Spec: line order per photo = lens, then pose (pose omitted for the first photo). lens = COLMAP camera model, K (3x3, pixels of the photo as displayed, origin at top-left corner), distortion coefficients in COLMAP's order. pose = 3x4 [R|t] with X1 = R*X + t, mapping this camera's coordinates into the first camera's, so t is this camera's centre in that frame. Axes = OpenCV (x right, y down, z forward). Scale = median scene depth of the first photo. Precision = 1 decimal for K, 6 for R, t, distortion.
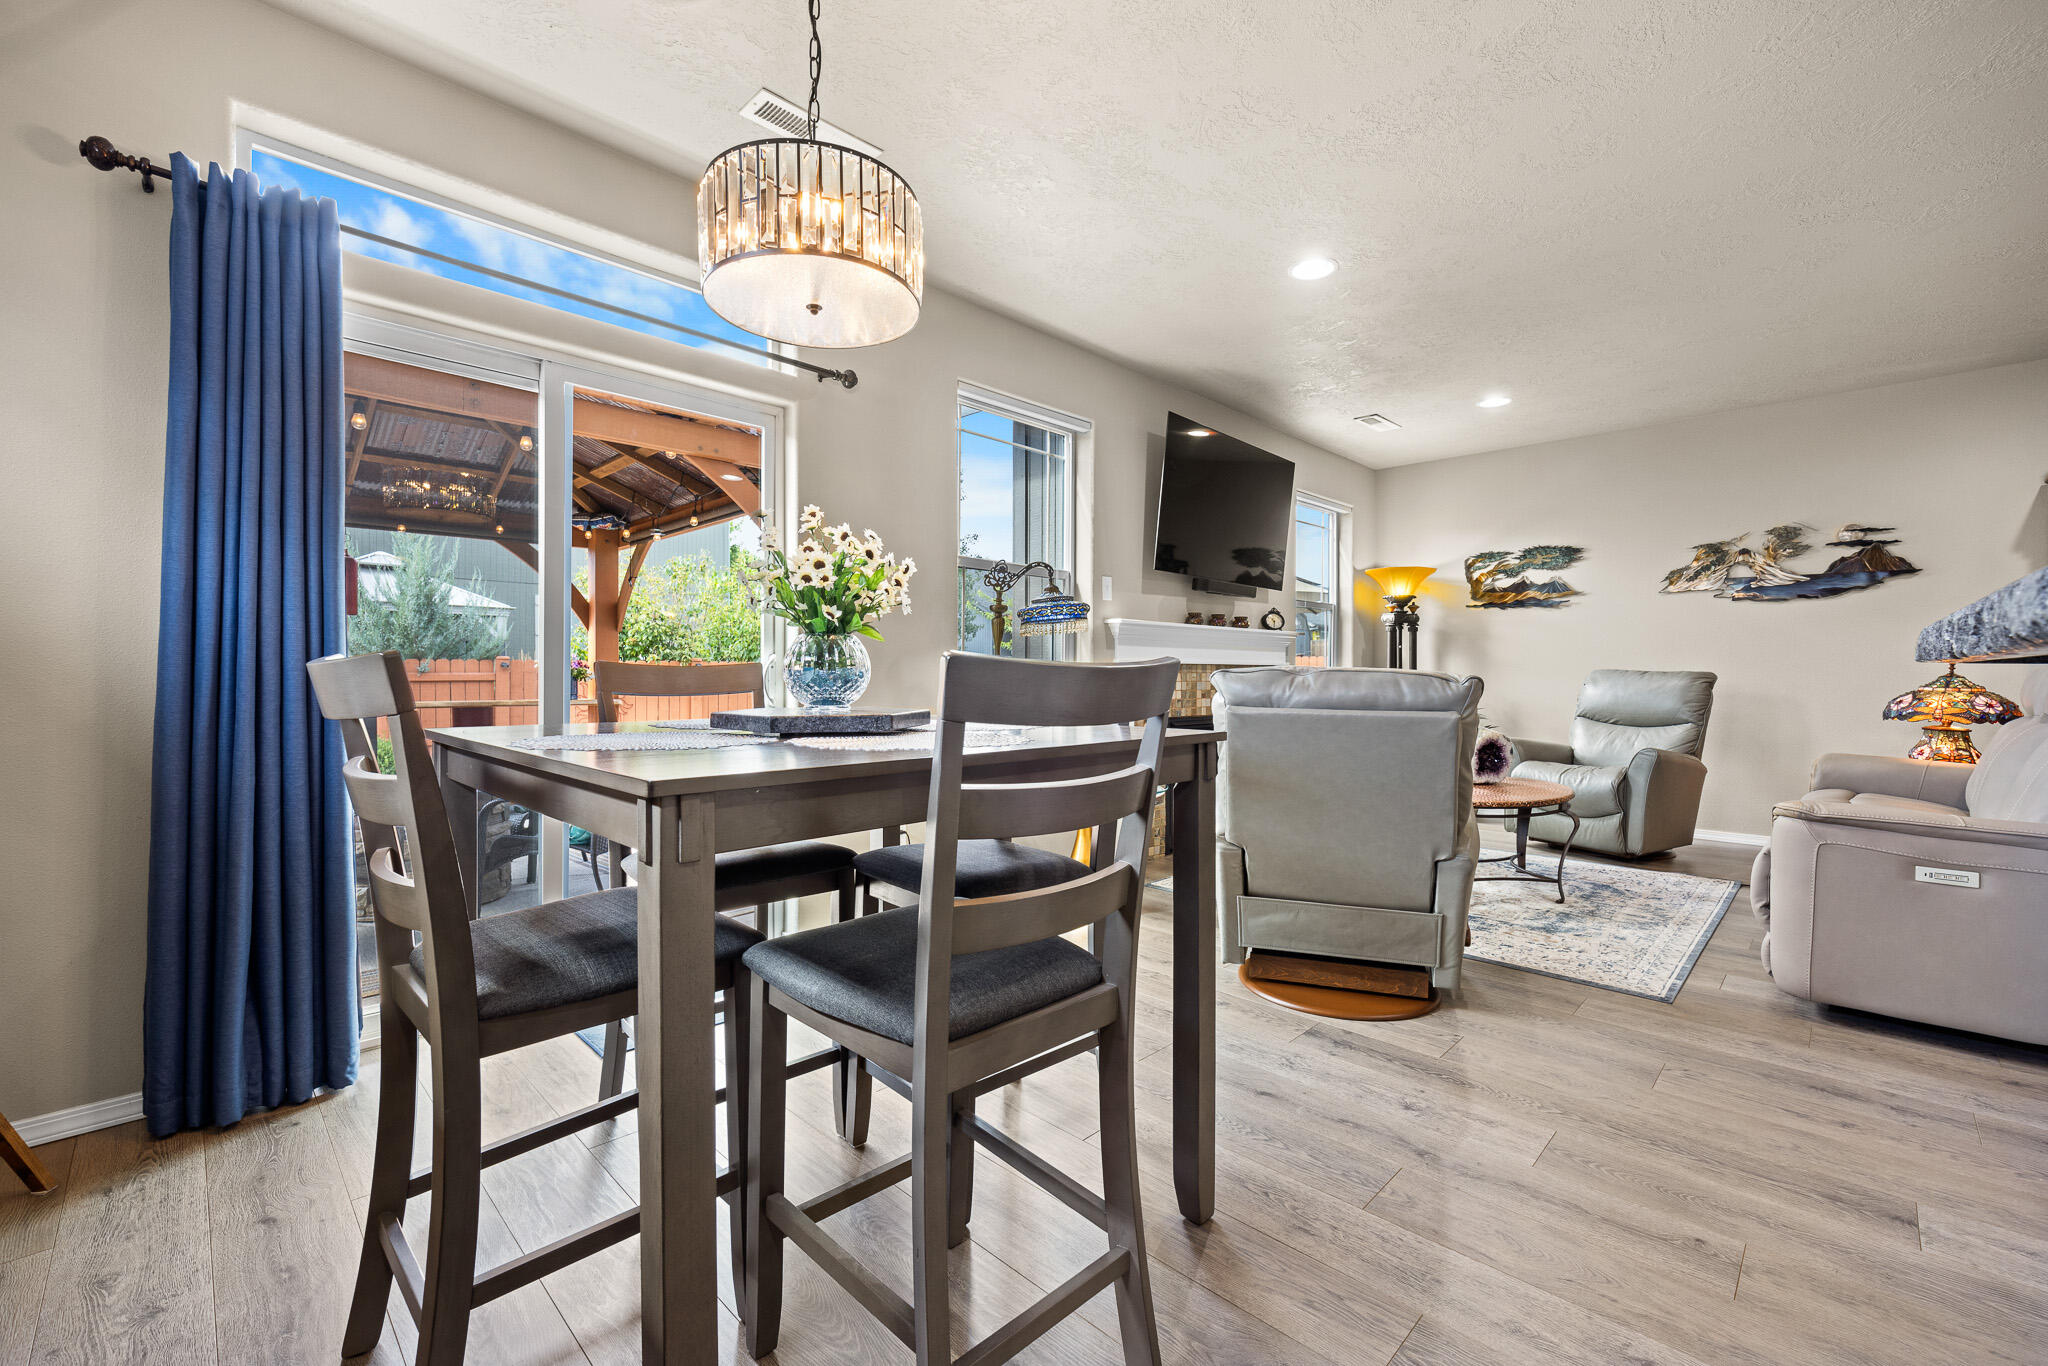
lens RADIAL K [[858.1, 0, 1026.1], [0, 858.1, 679.8], [0, 0, 1]] dist [-0.003324, -0.000737]
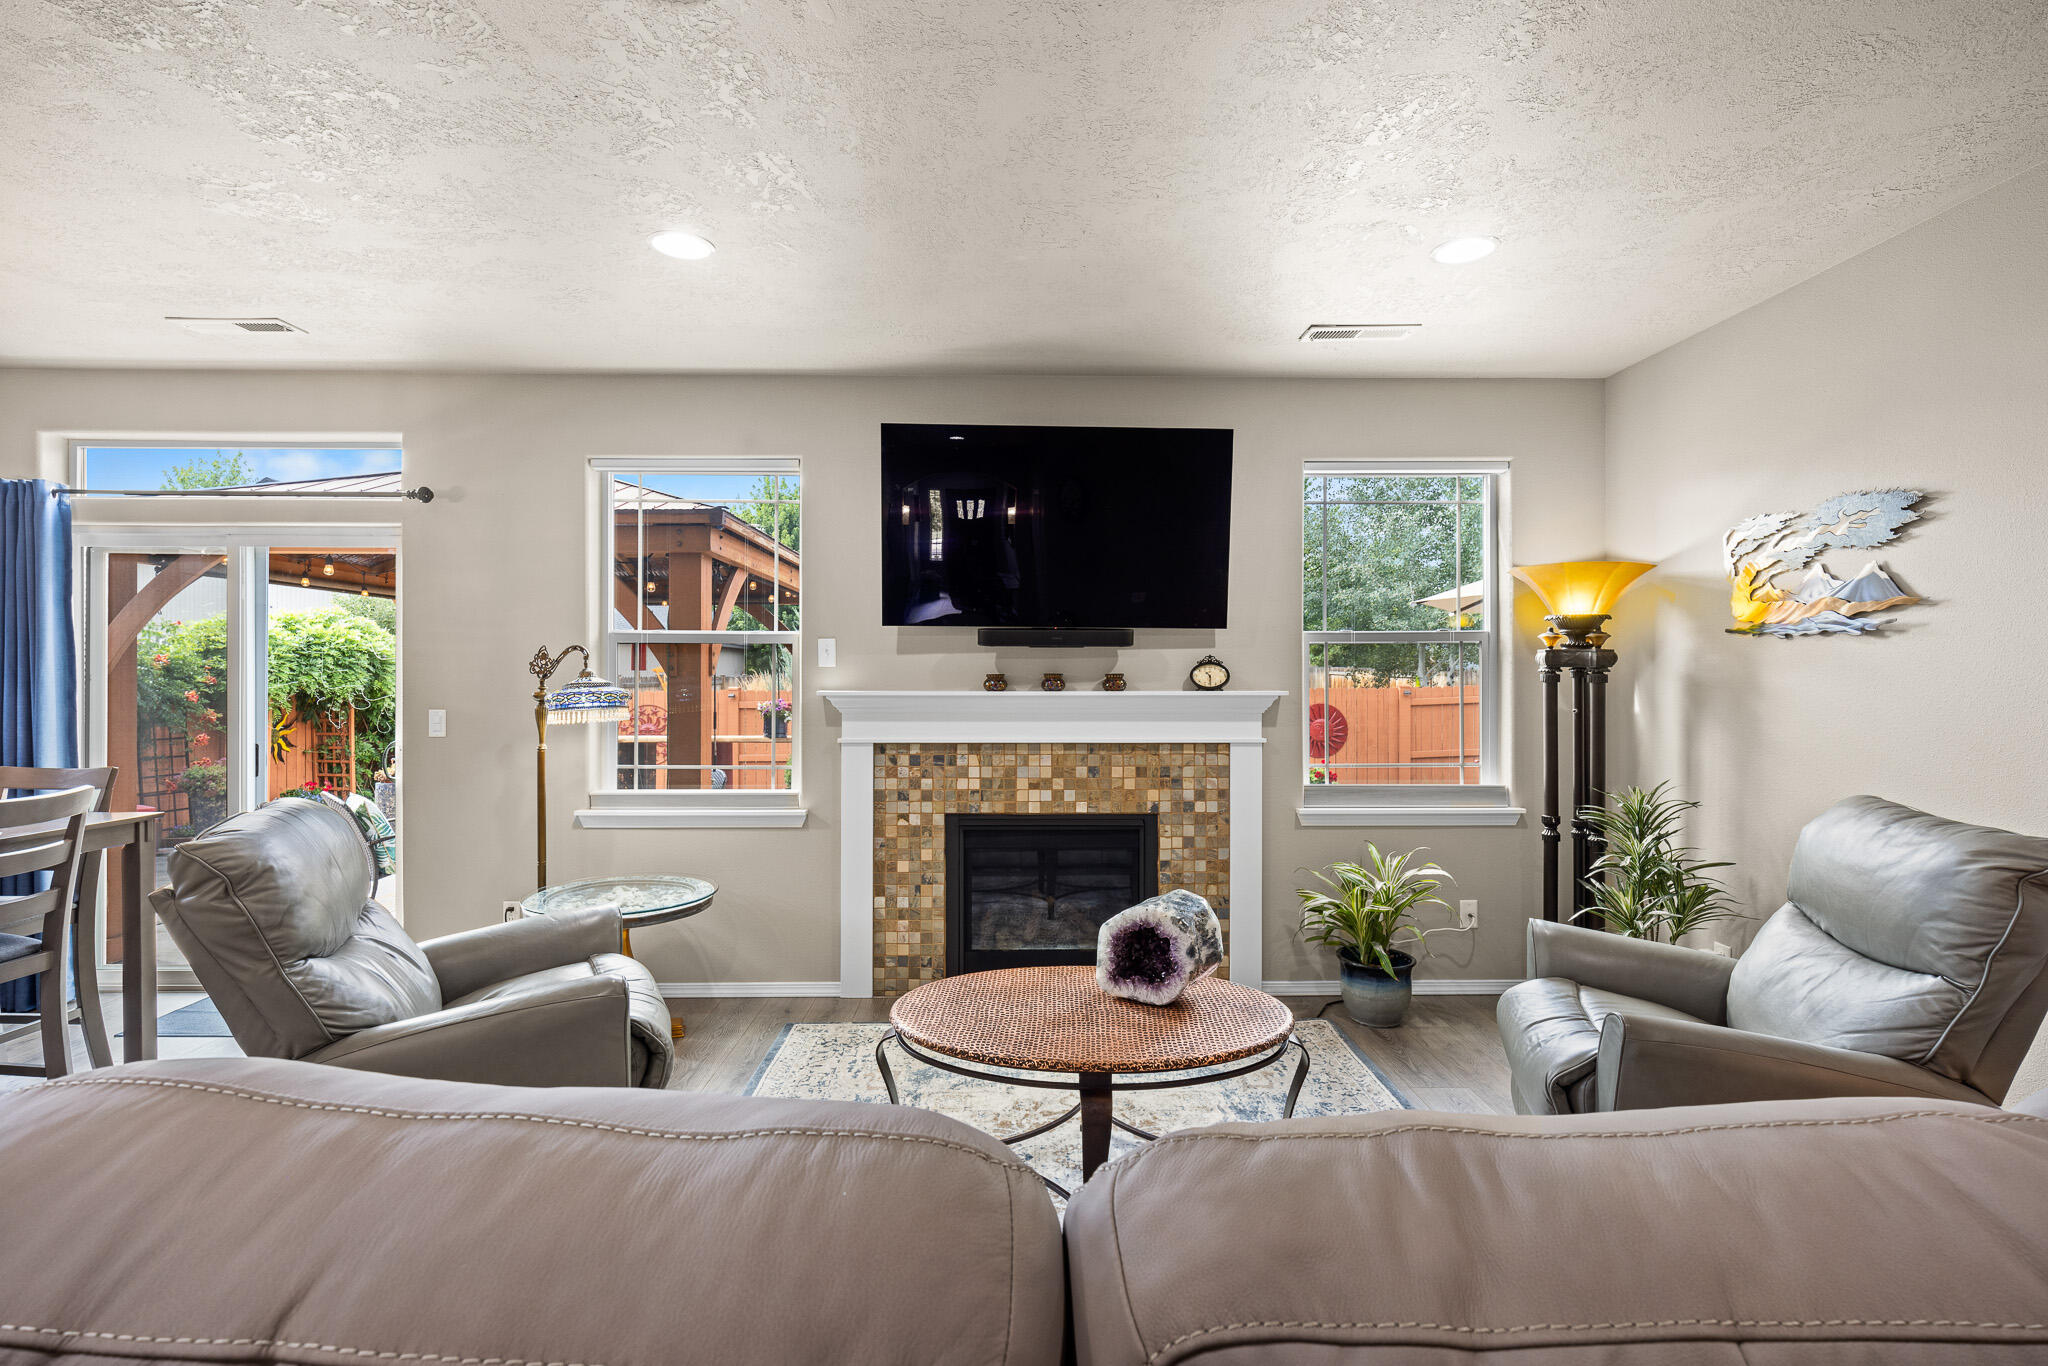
lens RADIAL K [[925.5, 0, 1026.8], [0, 925.5, 678.2], [0, 0, 1]] dist [0.004911, -0.000132]
pose [[0.710877, 0.001614, -0.703315, 0.749622], [-0.003808, 0.999992, -0.001555, -0.070795], [0.703306, 0.003783, 0.710877, 0.433823]]
